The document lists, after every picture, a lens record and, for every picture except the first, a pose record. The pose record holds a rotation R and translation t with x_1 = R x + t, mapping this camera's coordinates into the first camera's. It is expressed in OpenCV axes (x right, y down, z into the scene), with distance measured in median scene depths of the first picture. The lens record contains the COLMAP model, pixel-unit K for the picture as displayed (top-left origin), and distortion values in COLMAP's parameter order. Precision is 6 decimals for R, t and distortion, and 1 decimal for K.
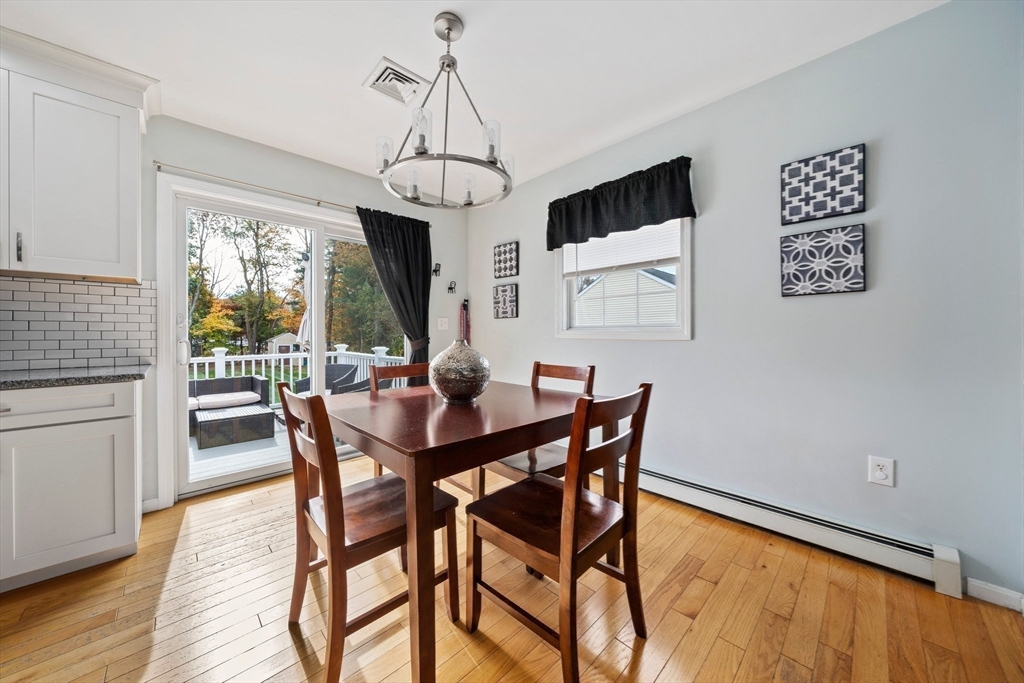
lens RADIAL K [[353.4, 0, 505.4], [0, 353.4, 334.3], [0, 0, 1]] dist [-0.005450, -0.000366]
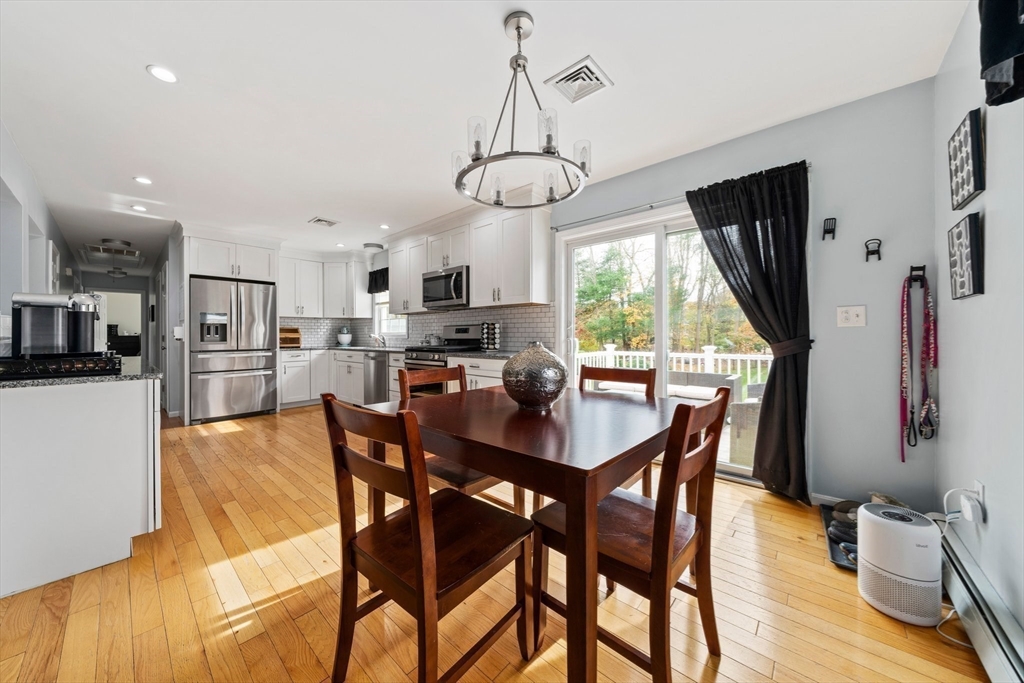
lens RADIAL K [[353.4, 0, 500.4], [0, 353.4, 333.8], [0, 0, 1]] dist [-0.005450, -0.000366]
pose [[0.070066, 0.001969, -0.997540, 0.562012], [0.001506, 0.999997, 0.002080, -0.006000], [0.997541, -0.001648, 0.070063, 0.595230]]
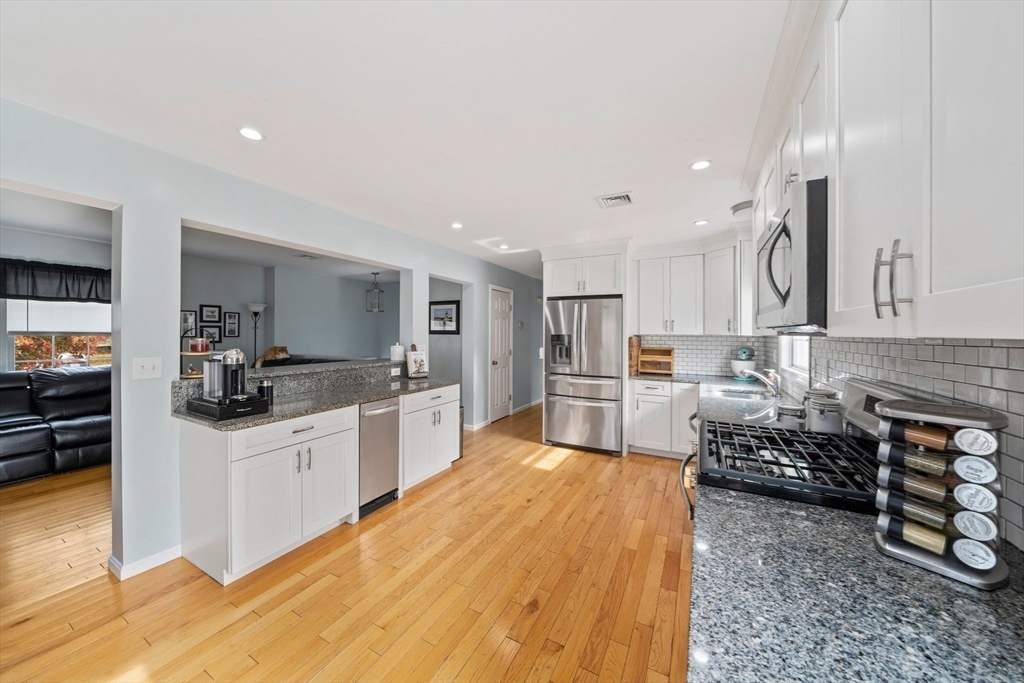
lens RADIAL K [[353.4, 0, 506.3], [0, 353.4, 330.7], [0, 0, 1]] dist [-0.005450, -0.000366]
pose [[-0.952279, -0.003231, -0.305211, -0.607621], [-0.002871, 0.999995, -0.001628, -0.133492], [0.305215, -0.000674, -0.952283, 0.856049]]
